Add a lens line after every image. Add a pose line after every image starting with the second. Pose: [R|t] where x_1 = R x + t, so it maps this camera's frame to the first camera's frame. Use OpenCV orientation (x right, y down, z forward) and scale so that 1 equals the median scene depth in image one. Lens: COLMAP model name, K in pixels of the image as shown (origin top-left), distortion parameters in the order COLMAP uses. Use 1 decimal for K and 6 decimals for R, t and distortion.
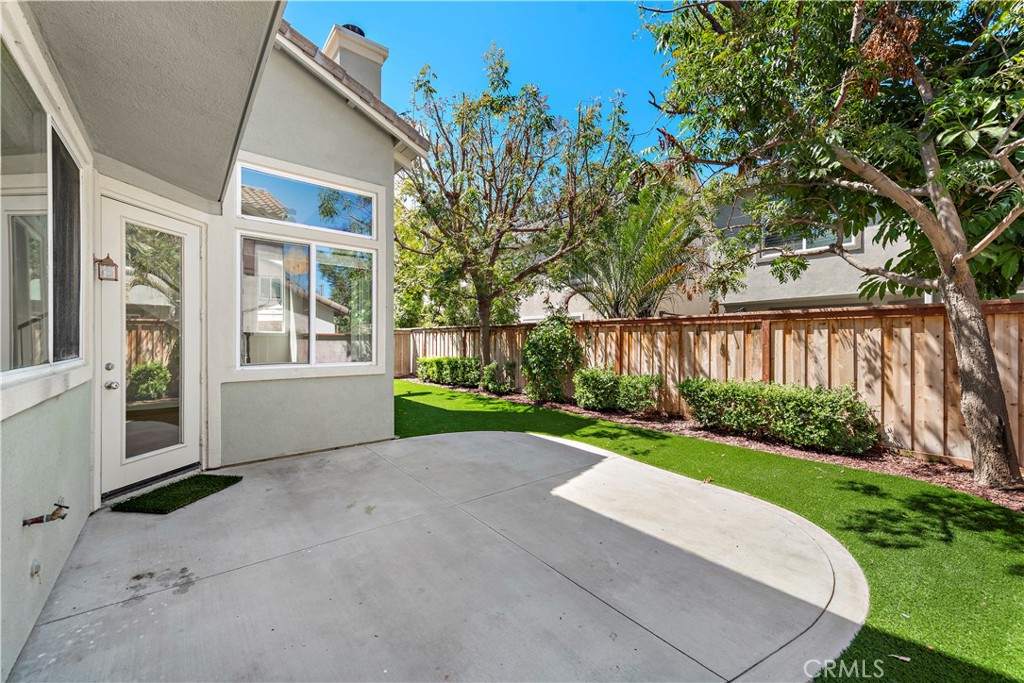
lens RADIAL K [[404.5, 0, 511.5], [0, 404.5, 341.0], [0, 0, 1]] dist [0.012653, -0.001646]
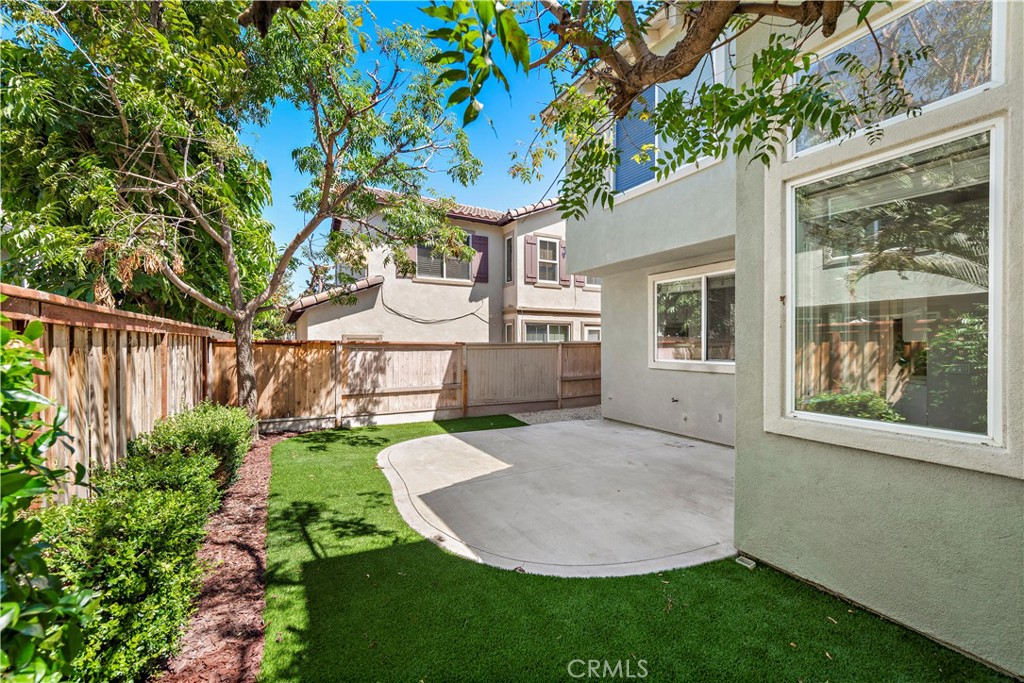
lens RADIAL K [[404.5, 0, 516.4], [0, 404.5, 344.6], [0, 0, 1]] dist [0.012653, -0.001646]
pose [[-0.990584, -0.000052, 0.136910, -0.086622], [0.001037, 0.999968, 0.007882, -0.038633], [-0.136906, 0.007950, -0.990552, 1.779104]]
